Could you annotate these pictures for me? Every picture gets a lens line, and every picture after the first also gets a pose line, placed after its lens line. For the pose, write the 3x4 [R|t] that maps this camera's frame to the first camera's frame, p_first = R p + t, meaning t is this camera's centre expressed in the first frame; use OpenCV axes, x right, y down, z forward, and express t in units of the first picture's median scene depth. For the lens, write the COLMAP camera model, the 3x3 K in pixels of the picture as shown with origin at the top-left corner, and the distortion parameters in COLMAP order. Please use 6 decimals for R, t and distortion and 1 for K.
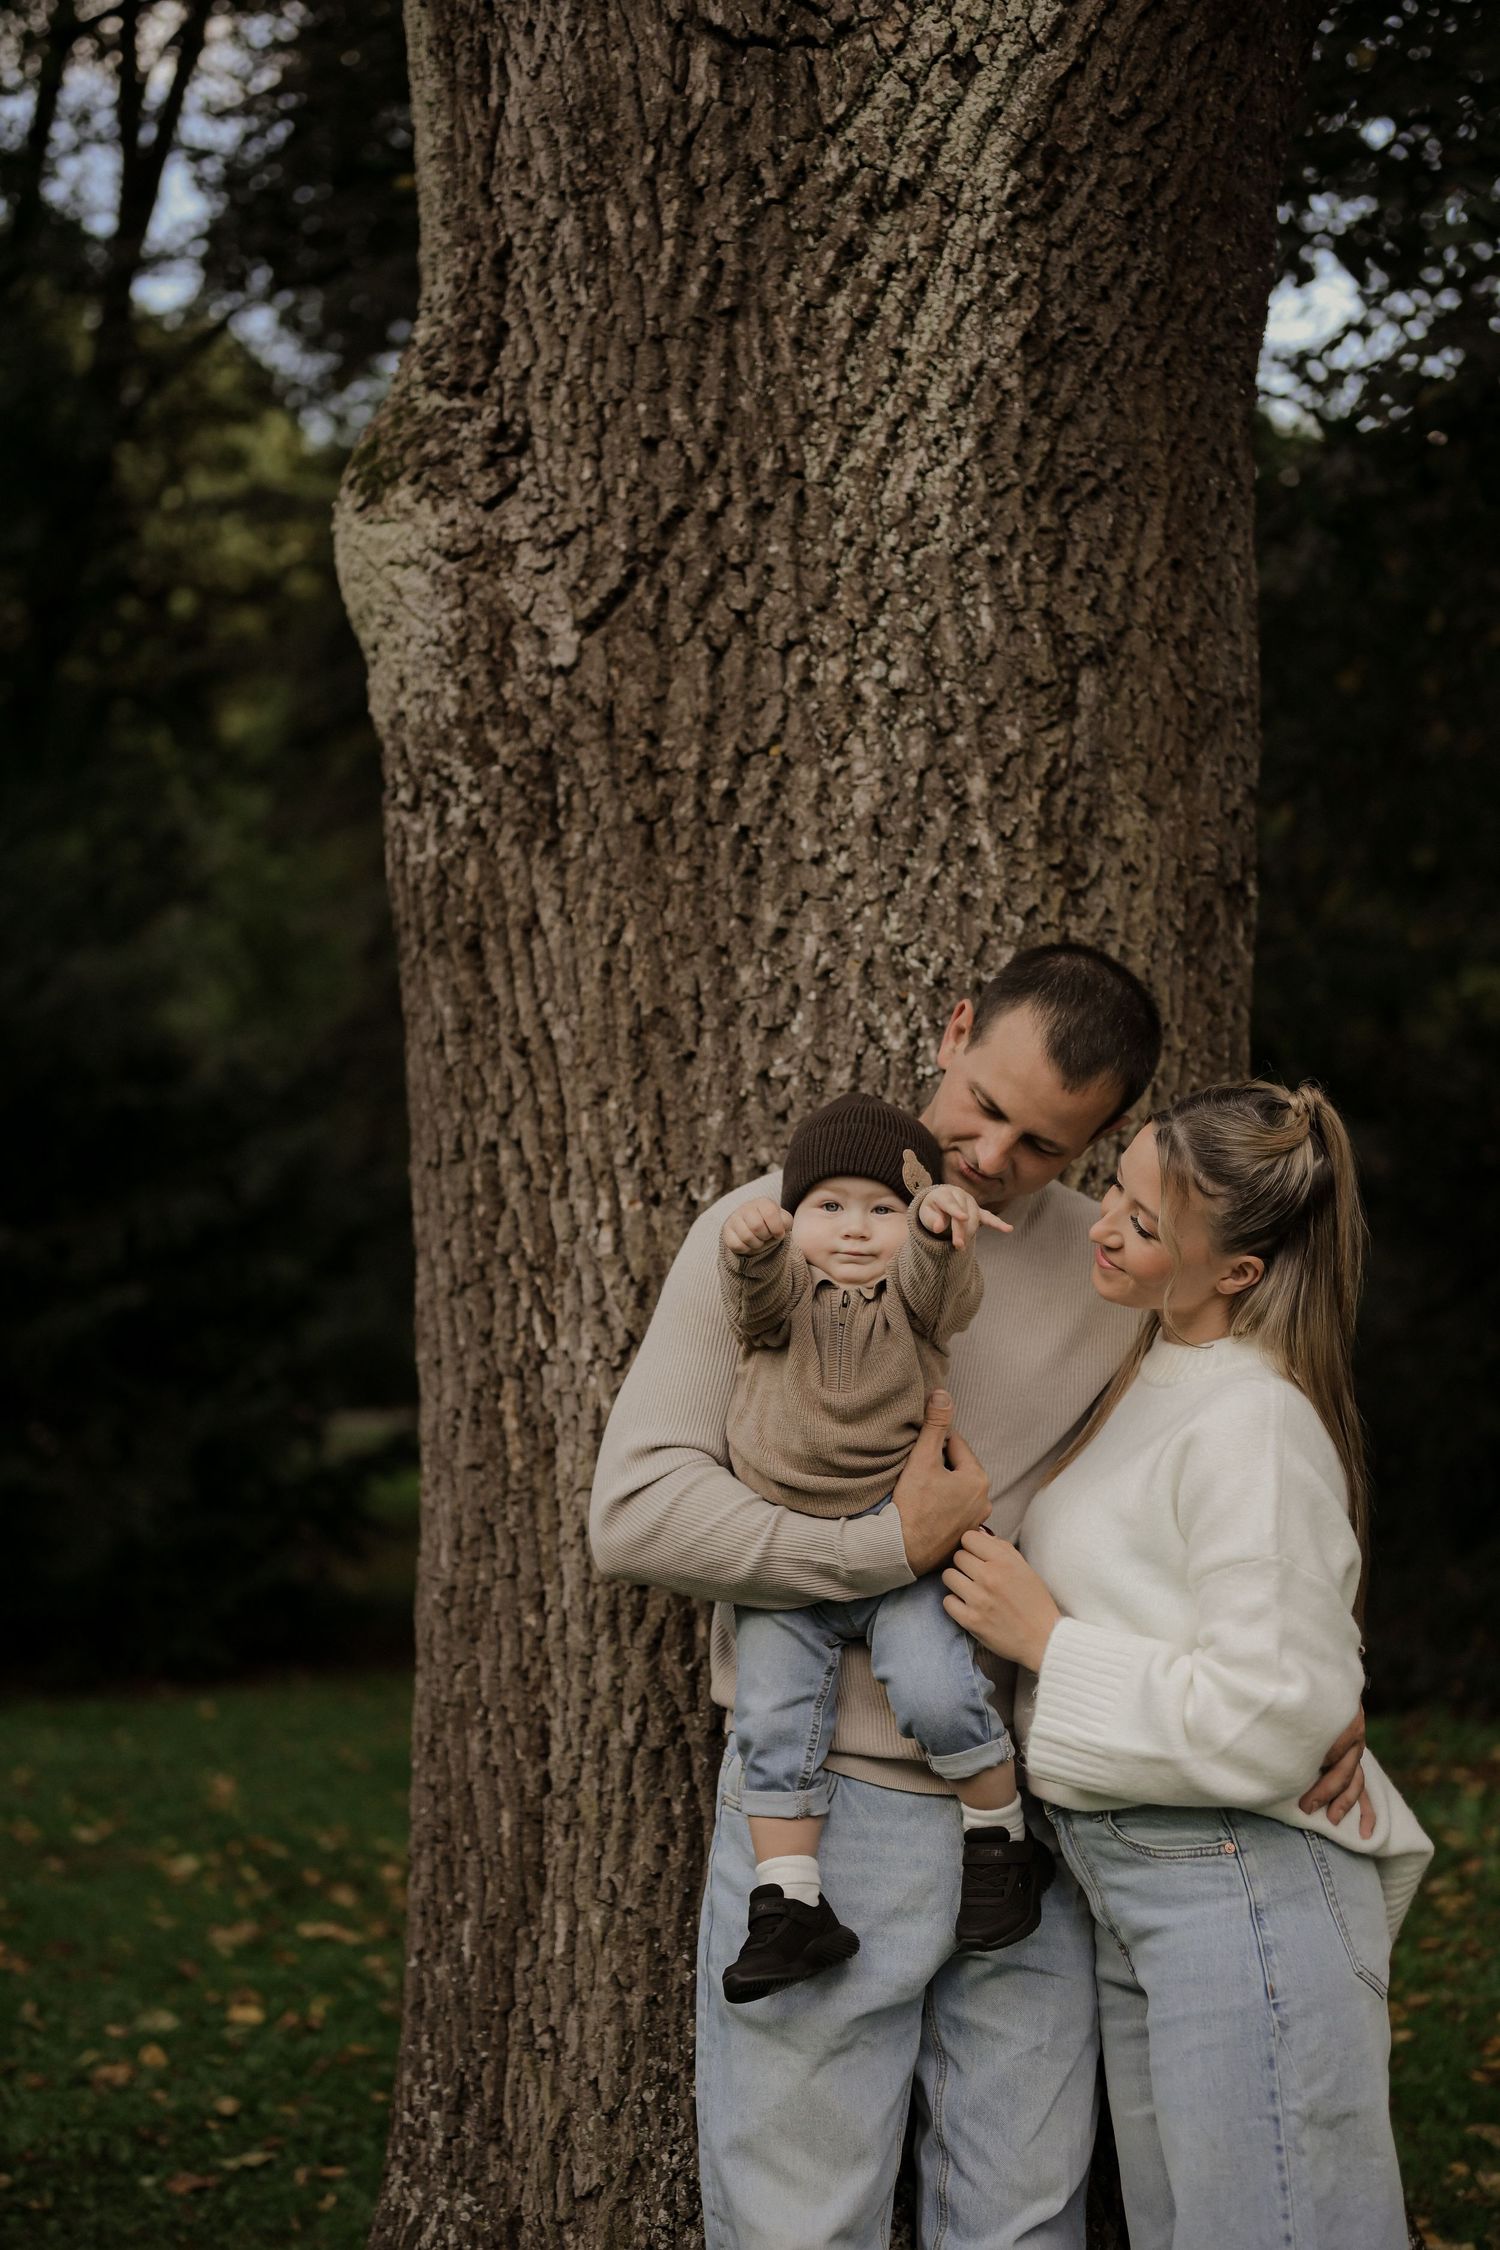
lens RADIAL K [[3150.8, 0, 782.9], [0, 3150.8, 1120.9], [0, 0, 1]] dist [-0.011277, 0.079211]
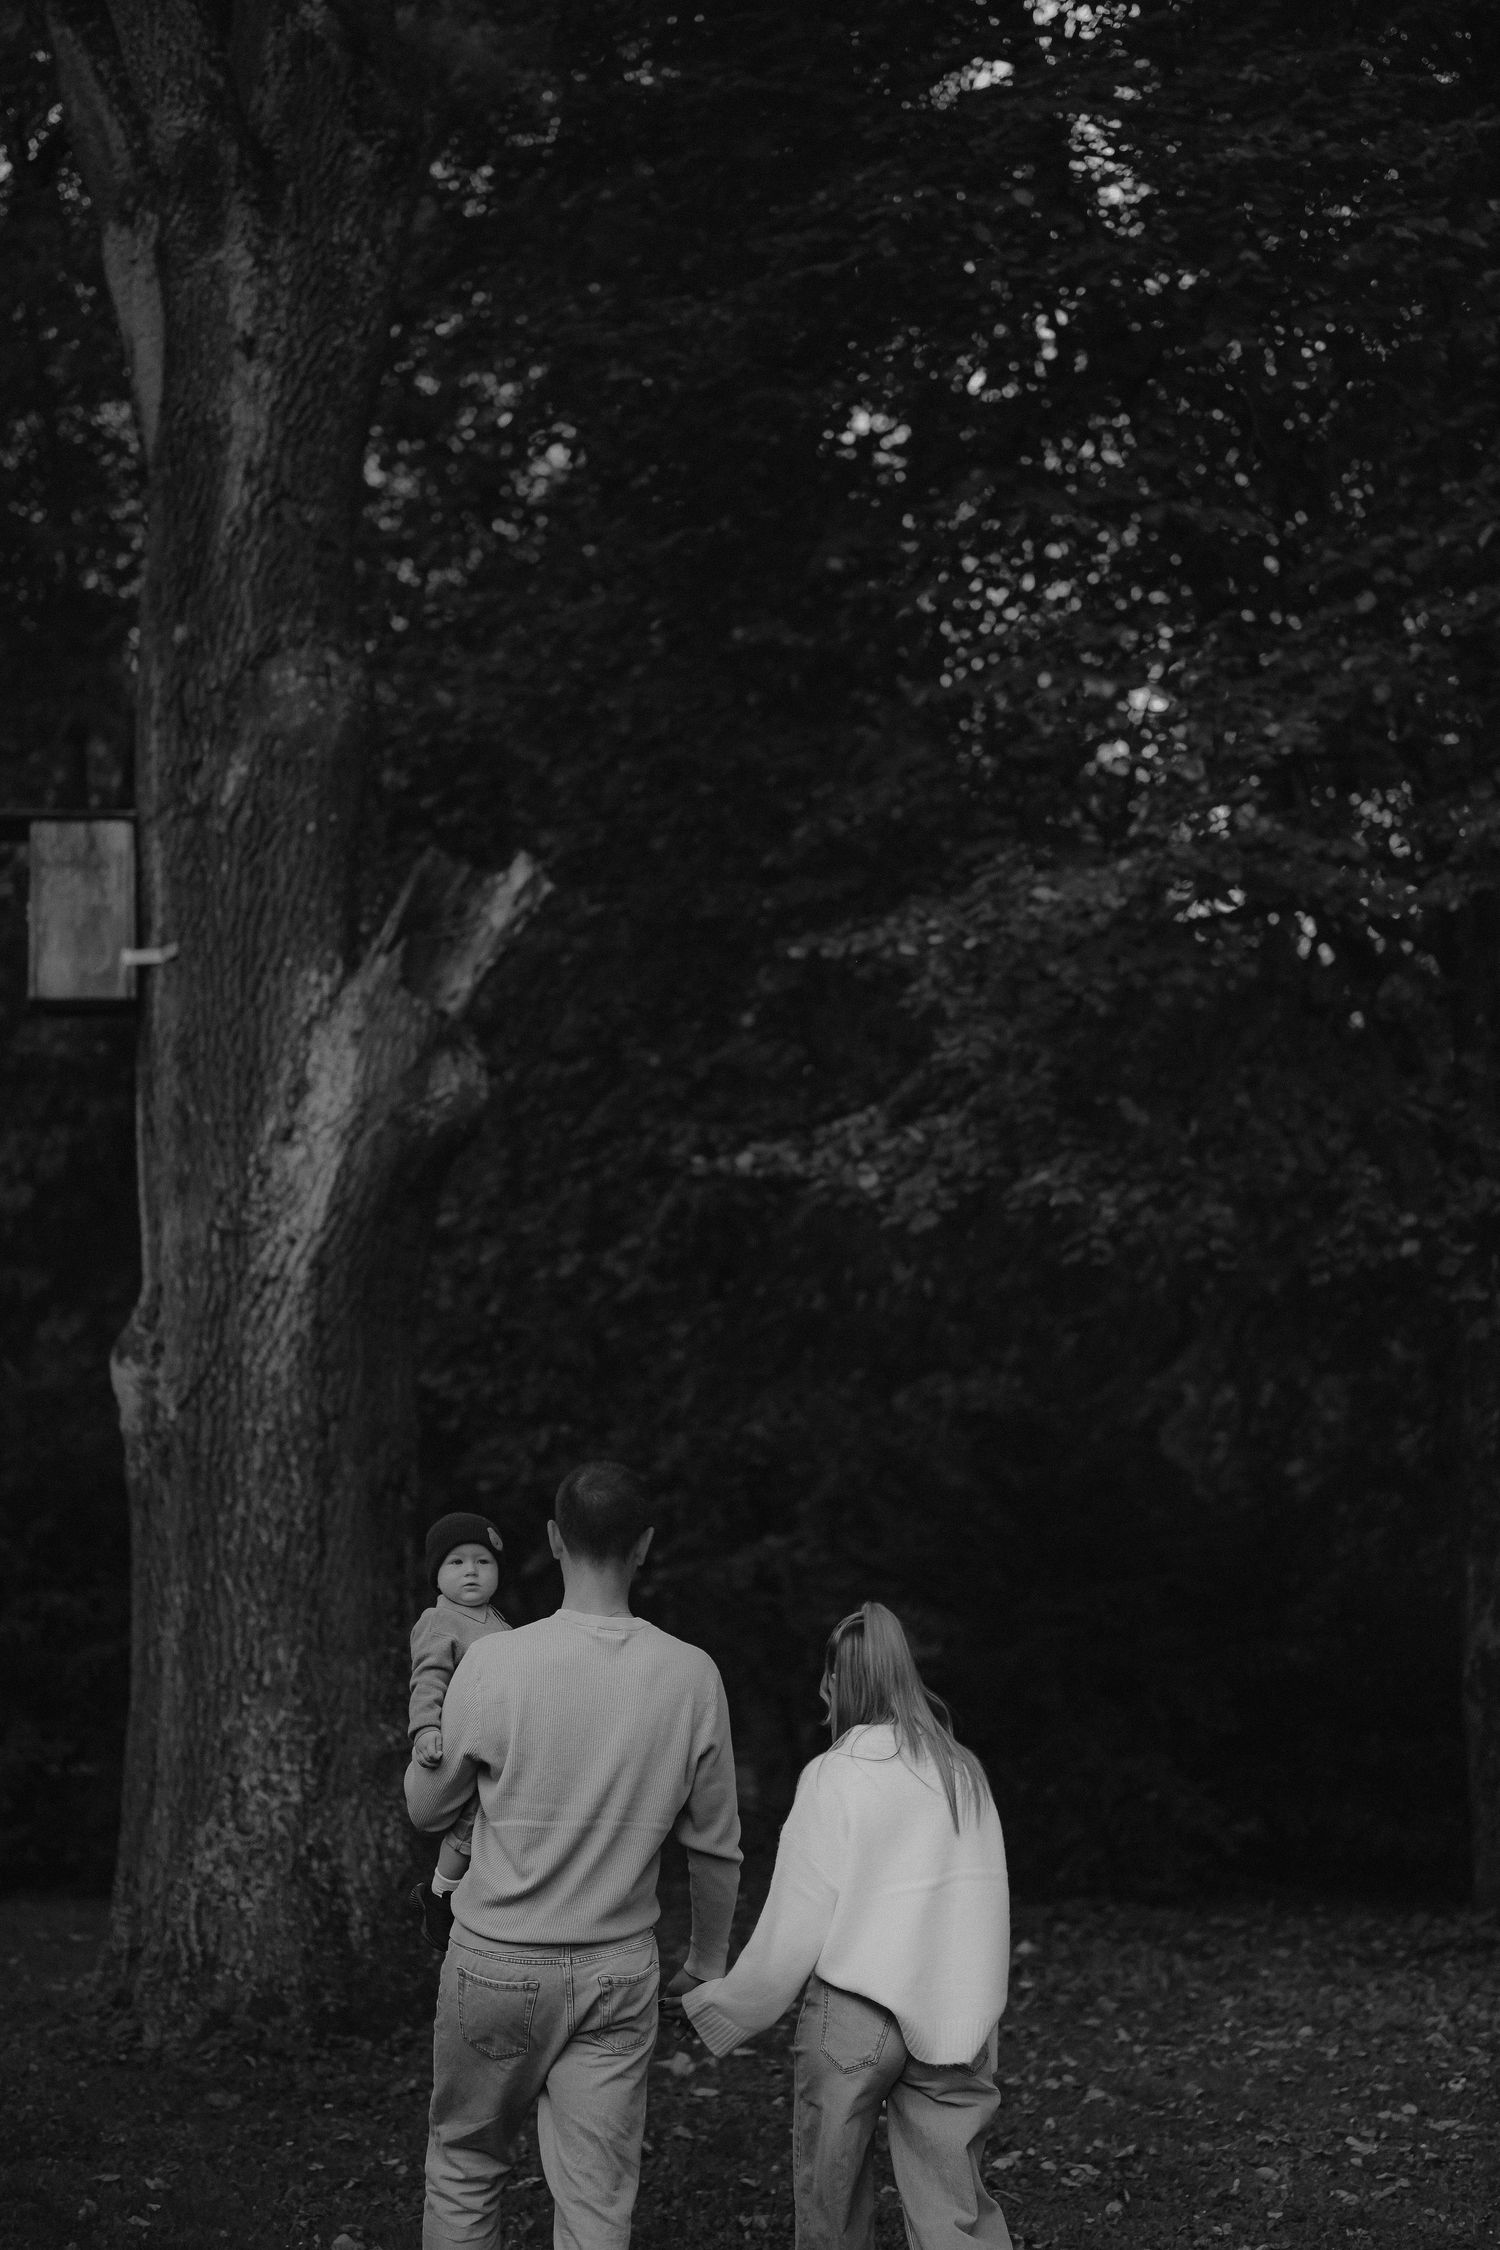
lens RADIAL K [[3150.8, 0, 782.9], [0, 3150.8, 1120.9], [0, 0, 1]] dist [-0.011277, 0.079211]
pose [[0.999457, 0.000297, -0.032946, 0.673341], [-0.004209, 0.992918, -0.118730, -0.069881], [0.032677, 0.118804, 0.992380, -2.251624]]
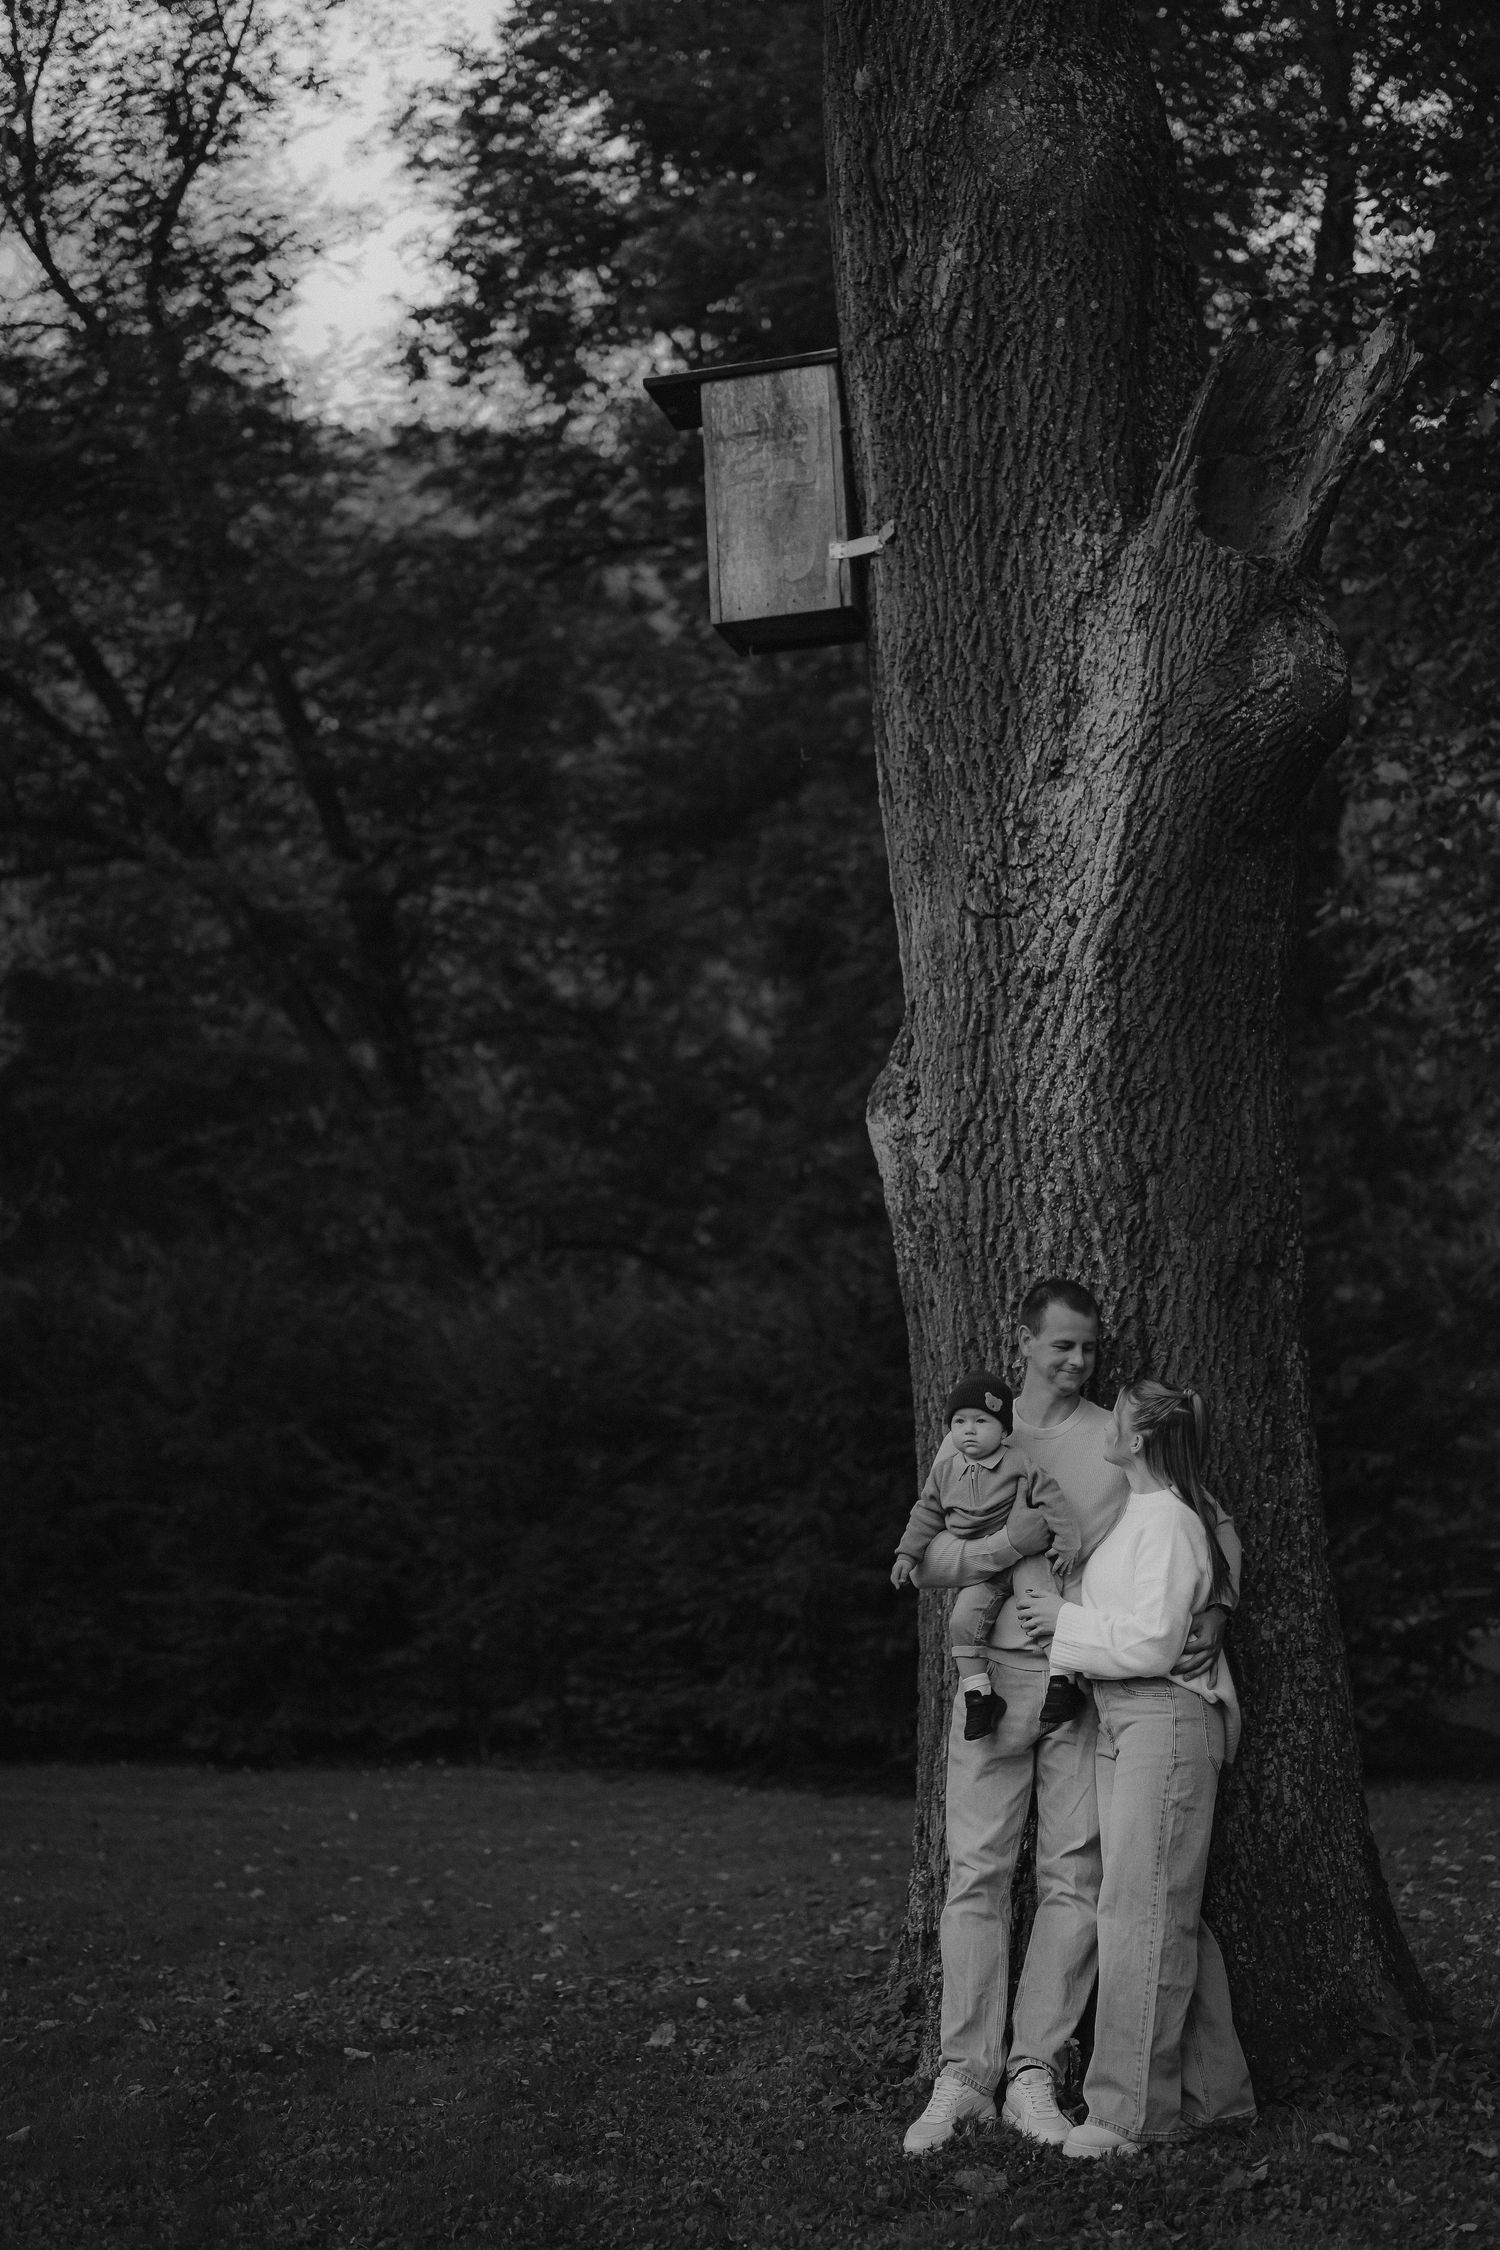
lens RADIAL K [[3150.8, 0, 782.9], [0, 3150.8, 1120.9], [0, 0, 1]] dist [-0.011277, 0.079211]
pose [[0.902316, -0.066984, -0.425840, 0.821291], [0.038583, 0.996438, -0.074984, -0.027170], [0.429346, 0.051229, 0.901686, -1.124742]]
